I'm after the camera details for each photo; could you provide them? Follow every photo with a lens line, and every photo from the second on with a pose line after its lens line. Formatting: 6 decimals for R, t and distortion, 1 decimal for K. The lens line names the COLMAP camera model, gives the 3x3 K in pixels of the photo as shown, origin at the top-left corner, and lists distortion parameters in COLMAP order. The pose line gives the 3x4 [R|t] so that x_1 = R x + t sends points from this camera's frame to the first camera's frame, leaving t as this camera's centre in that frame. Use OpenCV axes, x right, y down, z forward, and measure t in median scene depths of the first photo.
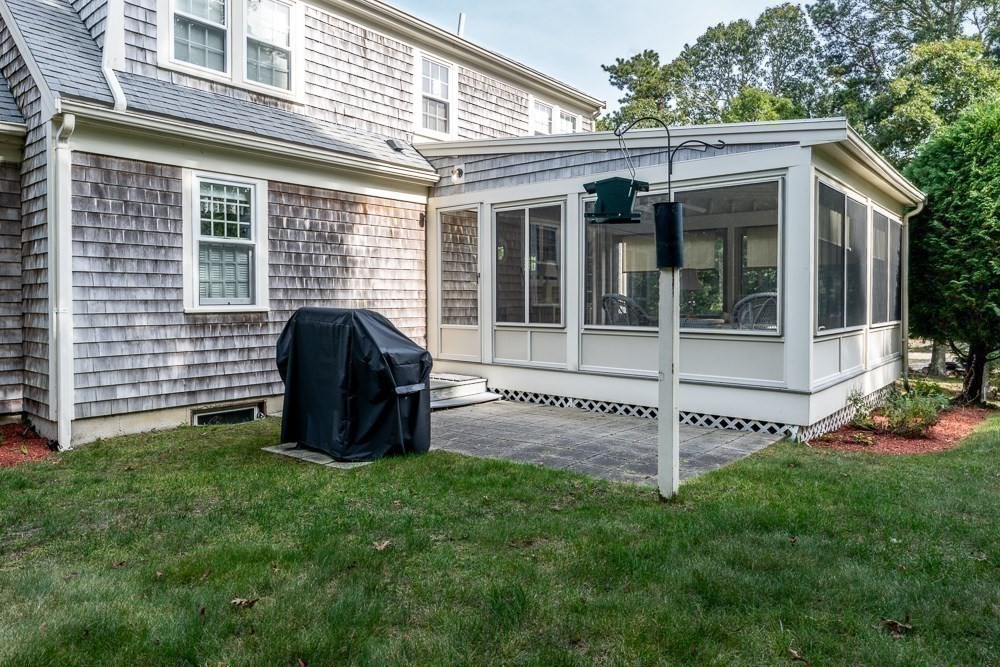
lens RADIAL K [[640.8, 0, 500.4], [0, 640.8, 312.0], [0, 0, 1]] dist [0.005807, 0.002325]
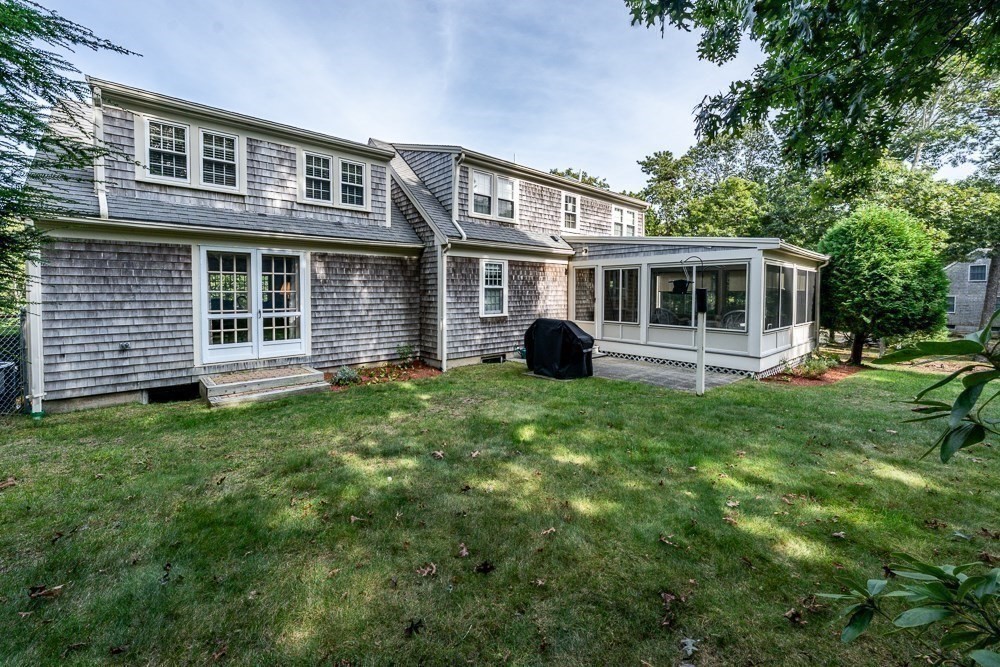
lens RADIAL K [[378.6, 0, 498.0], [0, 378.6, 309.0], [0, 0, 1]] dist [-0.000611, -0.000127]
pose [[0.984844, 0.006175, -0.173335, -0.154914], [-0.002477, 0.999765, 0.021540, -0.055913], [0.173427, -0.020785, 0.984627, -0.367198]]
